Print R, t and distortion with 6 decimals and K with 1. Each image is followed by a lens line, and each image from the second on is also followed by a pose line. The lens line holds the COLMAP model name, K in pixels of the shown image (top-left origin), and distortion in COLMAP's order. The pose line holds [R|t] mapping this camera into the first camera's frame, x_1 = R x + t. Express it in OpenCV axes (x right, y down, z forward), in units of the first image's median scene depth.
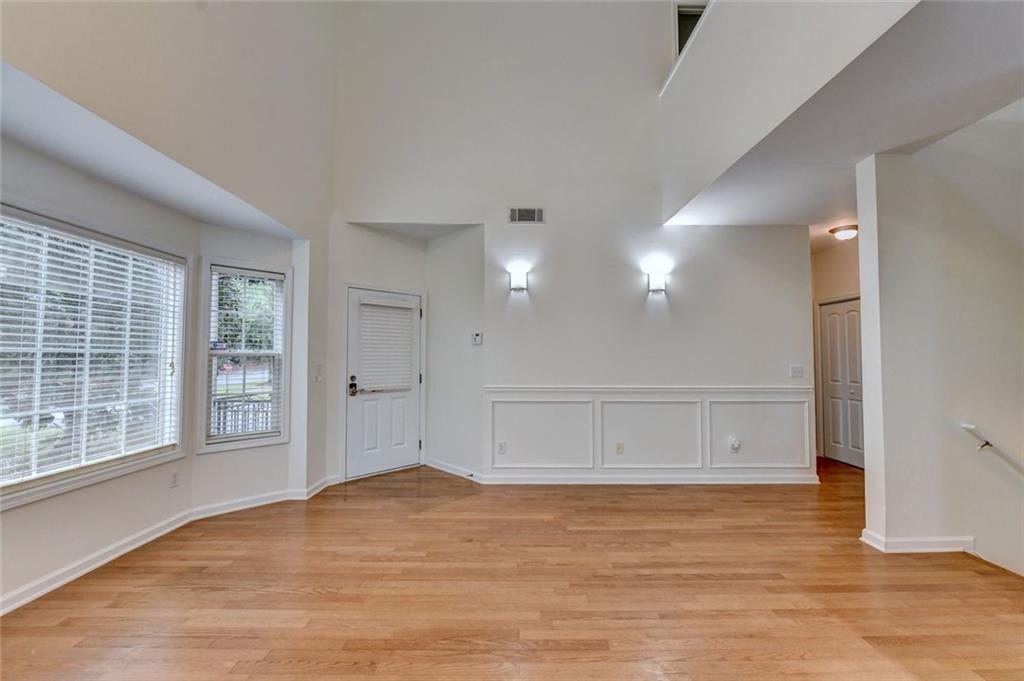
lens RADIAL K [[428.4, 0, 518.7], [0, 428.4, 339.7], [0, 0, 1]] dist [-0.008119, -0.000483]
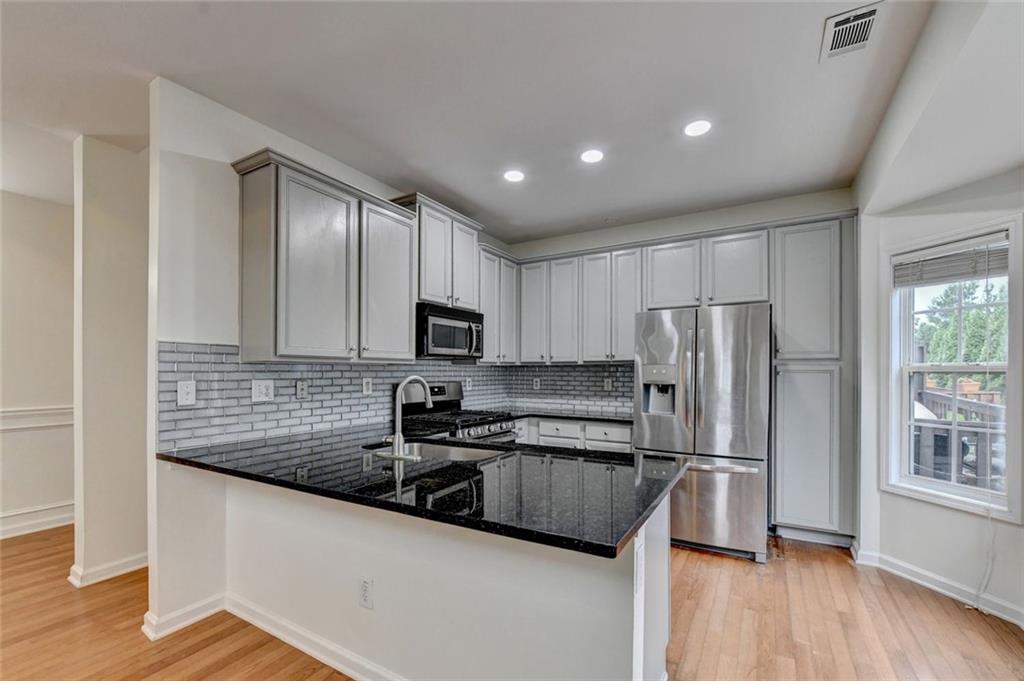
lens RADIAL K [[428.4, 0, 527.2], [0, 428.4, 373.0], [0, 0, 1]] dist [-0.008119, -0.000483]
pose [[0.500416, -0.009499, 0.865733, 0.422371], [-0.030828, 0.999110, 0.028782, -0.003858], [-0.865236, -0.041092, 0.499678, -0.182415]]
